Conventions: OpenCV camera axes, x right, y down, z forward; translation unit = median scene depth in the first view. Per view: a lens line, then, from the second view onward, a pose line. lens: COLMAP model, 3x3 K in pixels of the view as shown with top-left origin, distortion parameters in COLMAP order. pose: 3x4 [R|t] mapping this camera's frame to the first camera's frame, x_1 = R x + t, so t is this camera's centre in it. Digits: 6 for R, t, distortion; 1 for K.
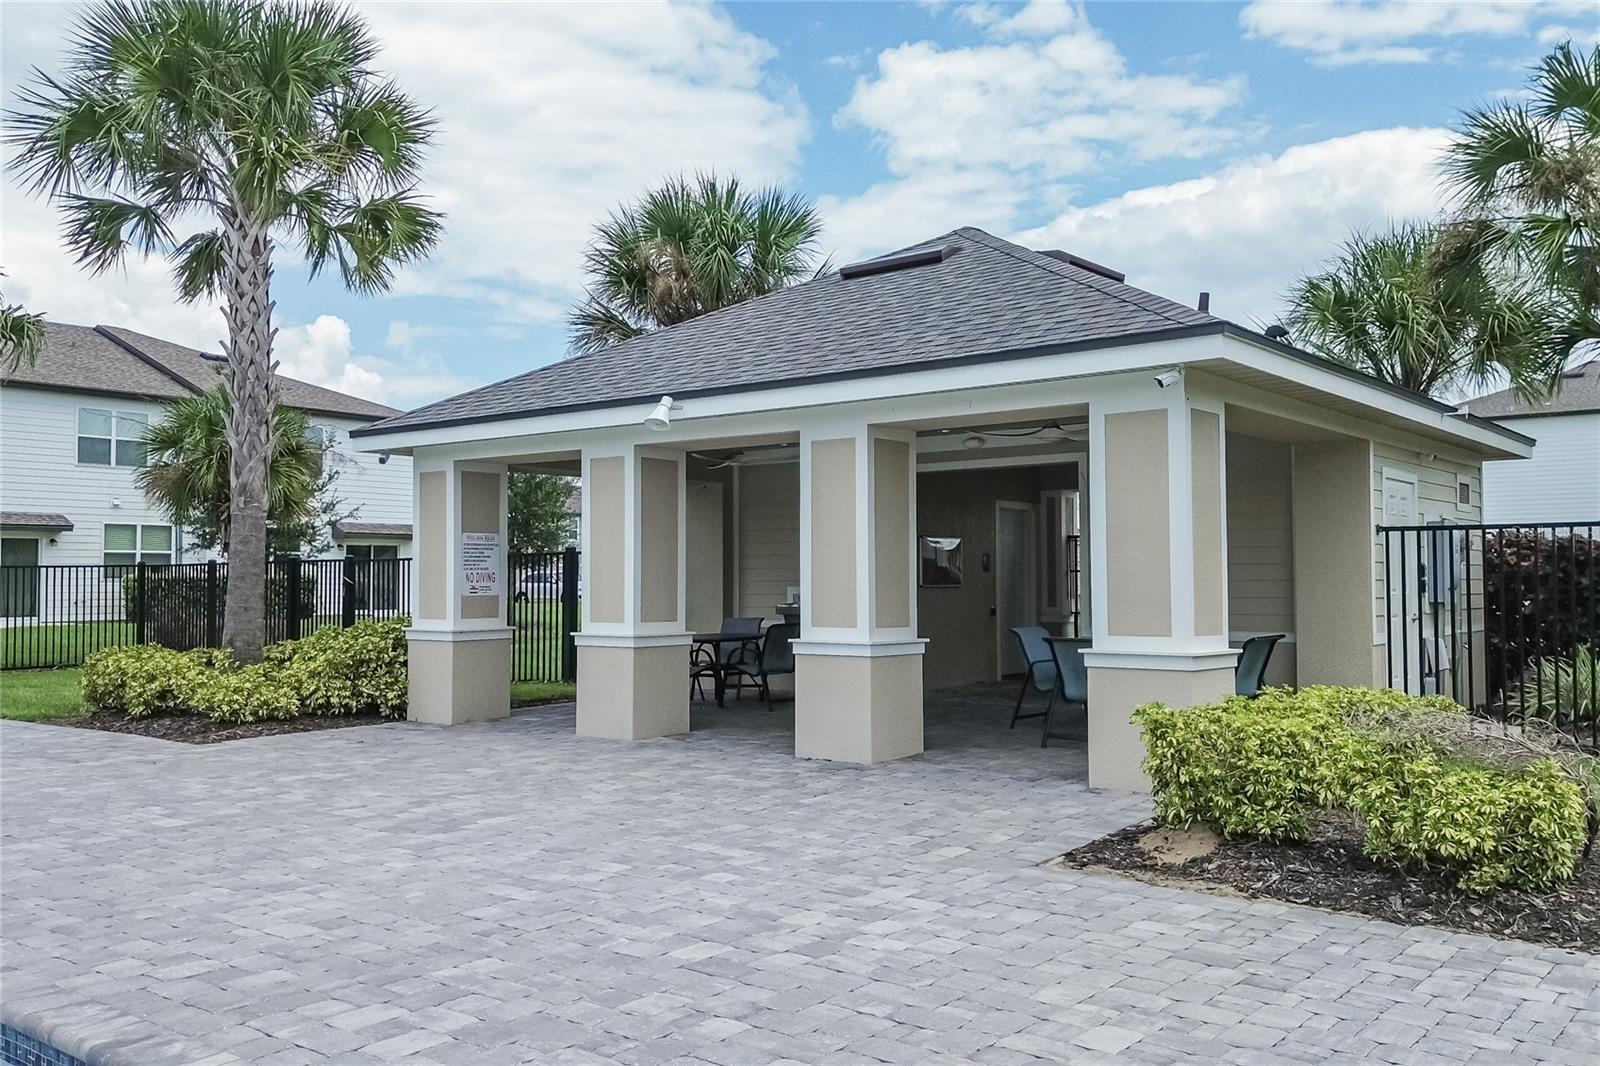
lens RADIAL K [[1336.3, 0, 793.2], [0, 1336.3, 537.4], [0, 0, 1]] dist [0.075002, -0.077850]
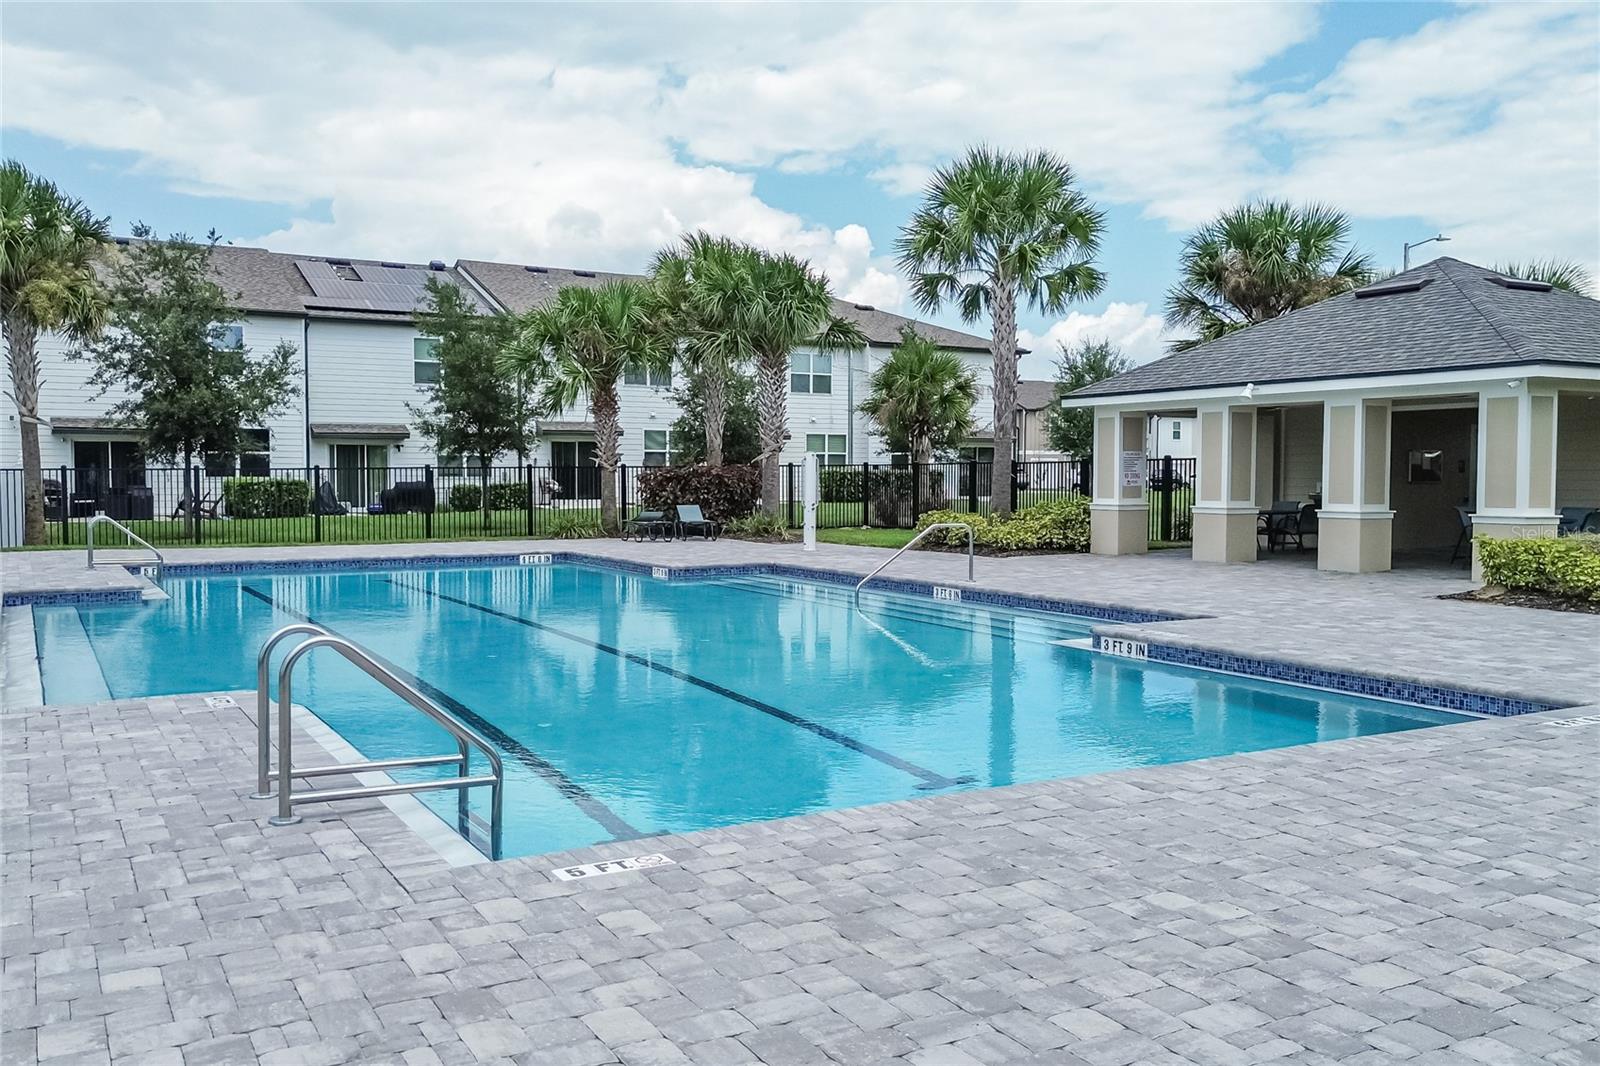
lens RADIAL K [[1336.3, 0, 802.0], [0, 1336.3, 538.2], [0, 0, 1]] dist [0.075002, -0.077850]
pose [[0.931736, 0.022241, -0.362455, 0.010267], [0.007601, 0.996710, 0.080698, -0.035963], [0.363058, -0.077944, 0.928501, -0.854576]]
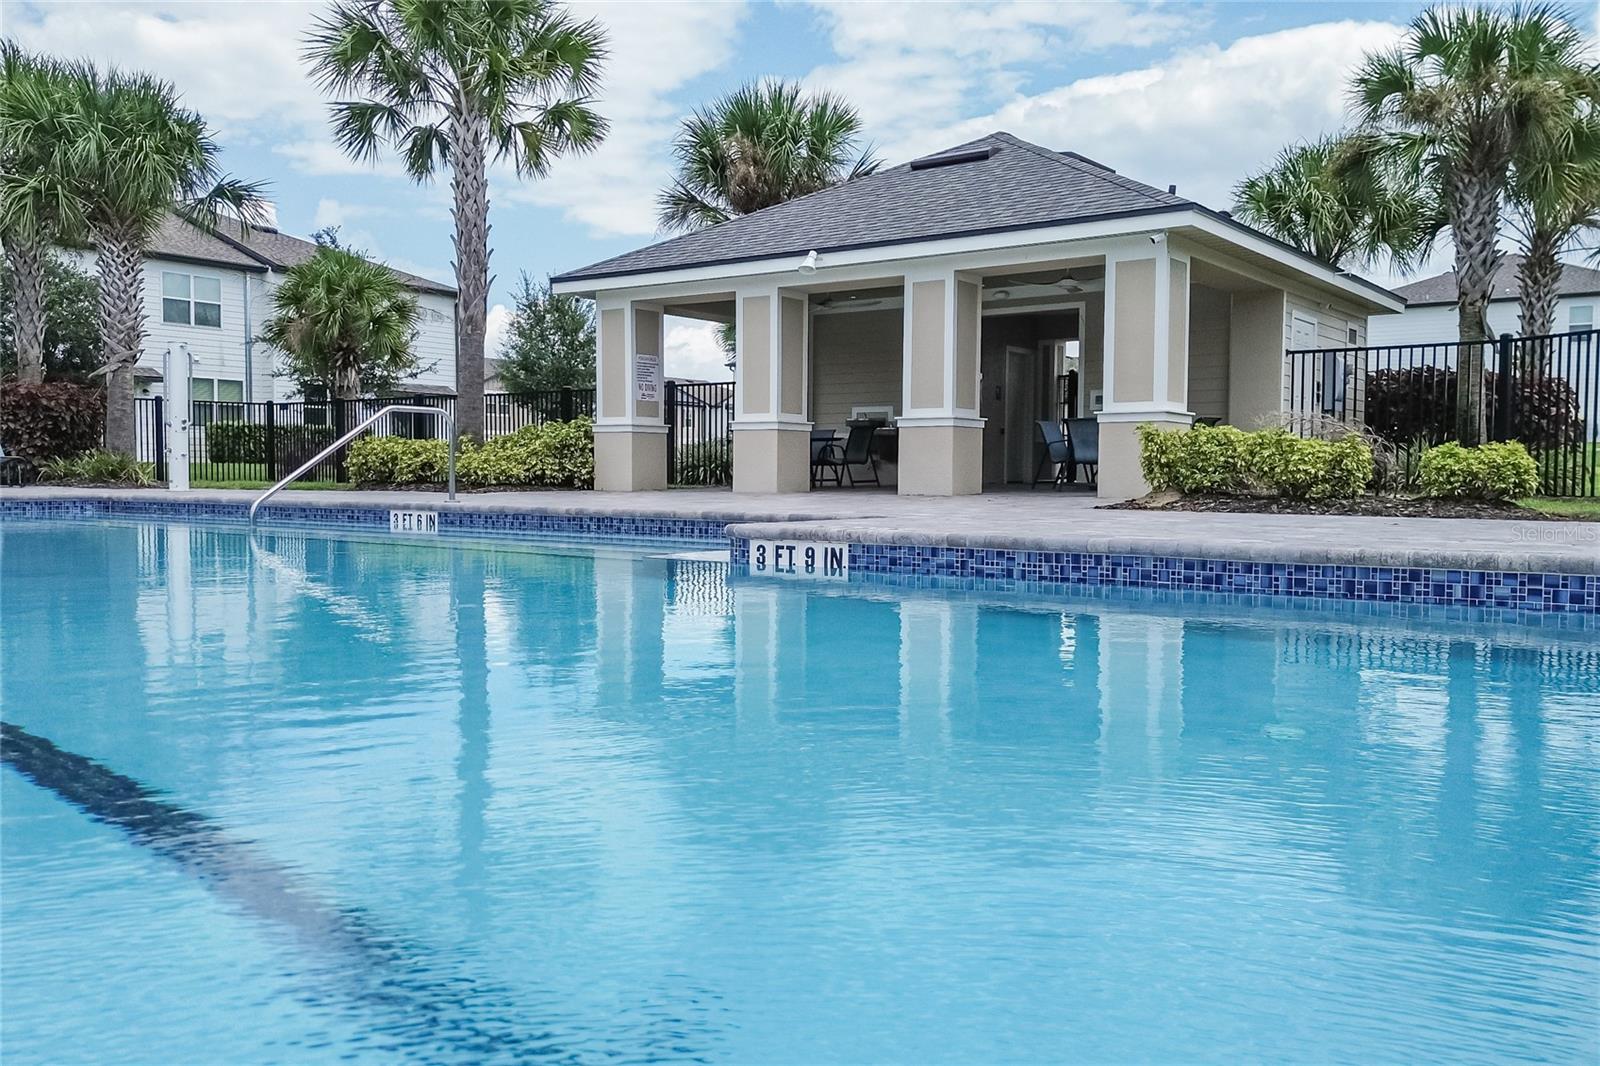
lens RADIAL K [[1336.3, 0, 798.5], [0, 1336.3, 531.4], [0, 0, 1]] dist [0.075002, -0.077850]
pose [[0.998846, 0.006170, 0.047631, -0.143306], [-0.009769, 0.997082, 0.075713, 0.072358], [-0.047025, -0.076091, 0.995991, -0.390527]]
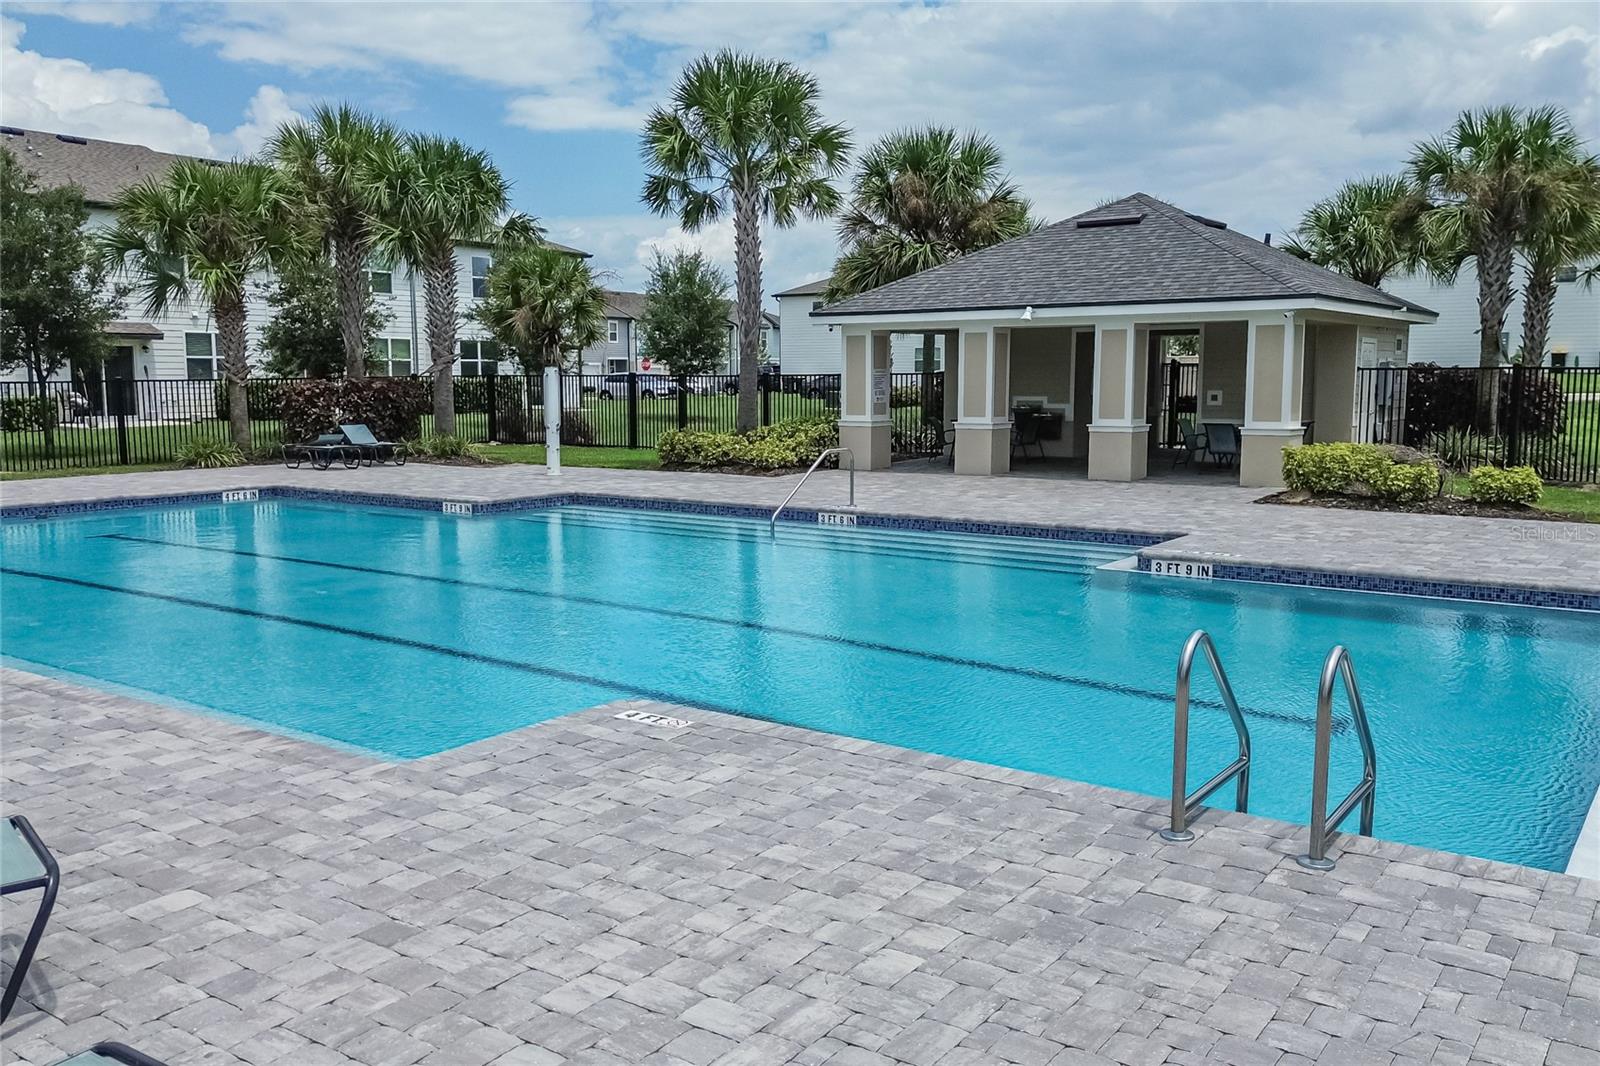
lens RADIAL K [[1336.3, 0, 797.2], [0, 1336.3, 535.5], [0, 0, 1]] dist [0.075002, -0.077850]
pose [[0.998076, -0.005691, 0.061741, -0.466935], [-0.003790, 0.988317, 0.152366, -0.056778], [-0.061887, -0.152307, 0.986394, -0.862989]]
